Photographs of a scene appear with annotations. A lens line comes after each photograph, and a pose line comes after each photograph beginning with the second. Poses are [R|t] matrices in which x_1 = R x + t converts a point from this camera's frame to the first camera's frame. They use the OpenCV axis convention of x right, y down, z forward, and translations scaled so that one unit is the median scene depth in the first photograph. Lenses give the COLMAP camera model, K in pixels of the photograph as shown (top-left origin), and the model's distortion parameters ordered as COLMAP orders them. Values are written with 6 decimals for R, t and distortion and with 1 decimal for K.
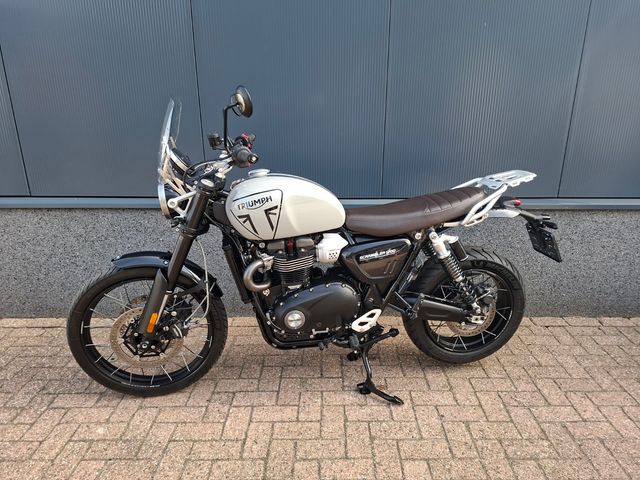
lens RADIAL K [[445.5, 0, 329.0], [0, 445.5, 246.4], [0, 0, 1]] dist [0.100491, -0.125499]
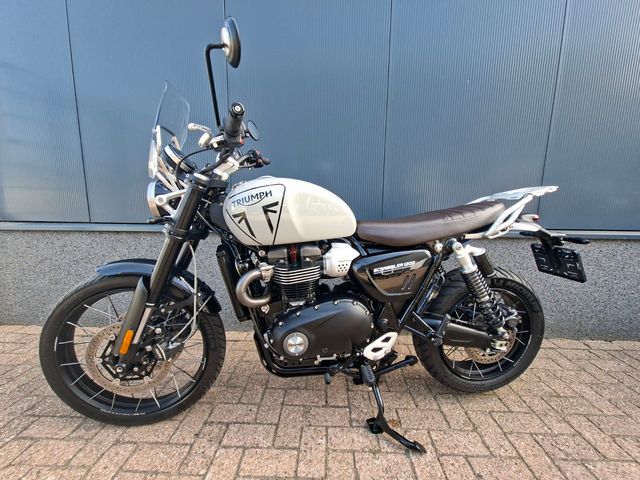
lens RADIAL K [[254.8, 0, 321.8], [0, 254.8, 236.8], [0, 0, 1]] dist [-0.021107, 0.011566]
pose [[0.999254, 0.014181, -0.035924, -0.014430], [-0.020525, 0.982917, -0.182902, 0.052848], [0.032716, 0.183503, 0.982475, 0.490655]]
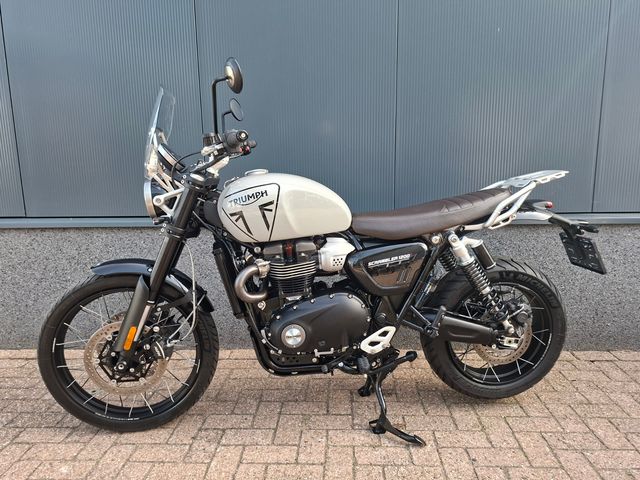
lens RADIAL K [[450.0, 0, 322.7], [0, 450.0, 237.6], [0, 0, 1]] dist [0.065325, -0.068609]
pose [[0.998601, -0.008506, -0.052183, 0.025272], [0.000680, 0.988957, -0.148198, 0.102420], [0.052867, 0.147955, 0.987580, 0.118310]]
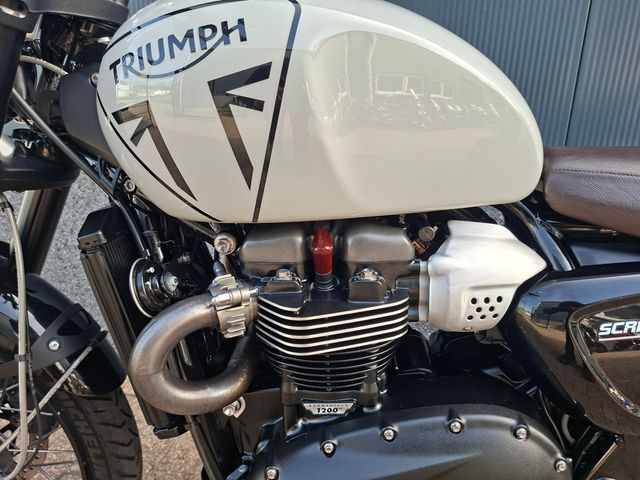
lens RADIAL K [[451.6, 0, 320.0], [0, 451.6, 240.0], [0, 0, 1]] dist [0.065247, -0.071277]
pose [[0.981547, 0.081690, -0.172893, -0.042009], [-0.088084, 0.995672, -0.029624, -0.002194], [0.169725, 0.044306, 0.984495, 0.711137]]
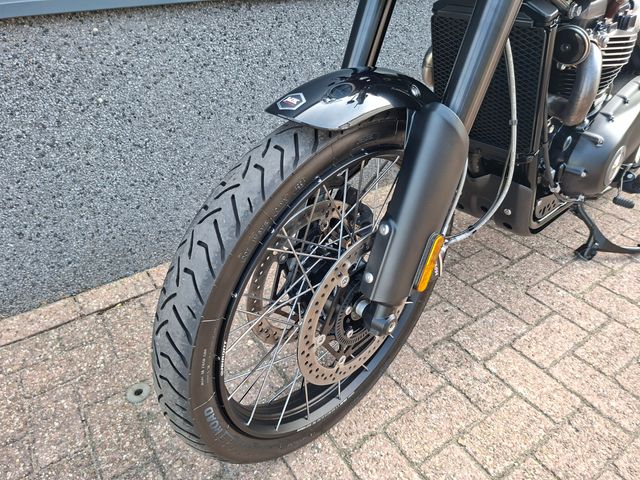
lens RADIAL K [[448.9, 0, 328.2], [0, 448.9, 239.9], [0, 0, 1]] dist [0.064633, -0.066683]
pose [[0.824380, -0.320800, 0.466352, -0.596610], [0.191035, 0.933234, 0.304268, 0.023381], [-0.532825, -0.161743, 0.830624, 0.707476]]
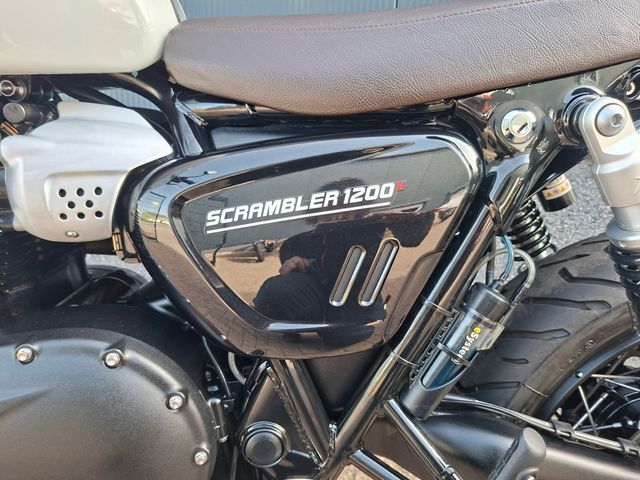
lens RADIAL K [[459.4, 0, 327.7], [0, 459.4, 239.8], [0, 0, 1]] dist [0.007242, -0.010347]
pose [[0.995983, 0.051237, -0.073441, 0.133139], [-0.057138, 0.995104, -0.080644, 0.046885], [0.068949, 0.084517, 0.994034, 0.793575]]
